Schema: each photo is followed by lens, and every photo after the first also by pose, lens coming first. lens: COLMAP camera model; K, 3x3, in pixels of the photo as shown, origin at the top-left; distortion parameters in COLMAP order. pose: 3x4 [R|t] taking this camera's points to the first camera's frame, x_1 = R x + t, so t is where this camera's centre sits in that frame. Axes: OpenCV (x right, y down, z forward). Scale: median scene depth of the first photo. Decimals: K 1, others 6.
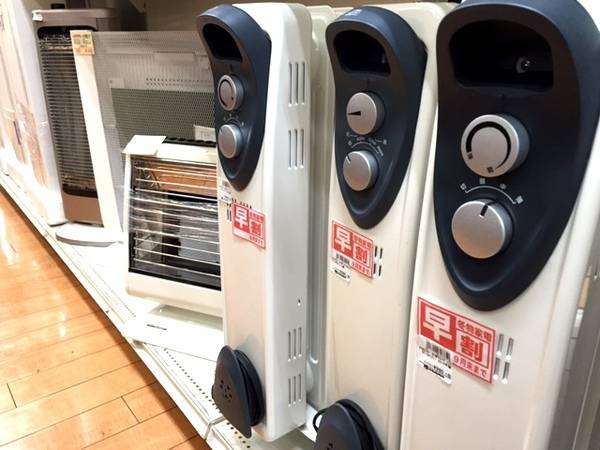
lens RADIAL K [[509.5, 0, 299.2], [0, 509.5, 226.7], [0, 0, 1]] dist [0.012577, -0.011211]
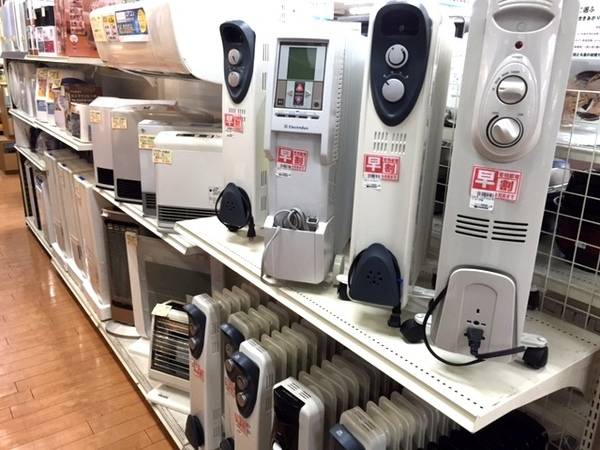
lens RADIAL K [[509.5, 0, 300.4], [0, 509.5, 223.7], [0, 0, 1]] dist [0.012577, -0.011211]
pose [[0.999416, 0.031586, -0.013062, 0.272678], [-0.032218, 0.998159, -0.051382, -0.400649], [0.011415, 0.051773, 0.998594, -1.060877]]
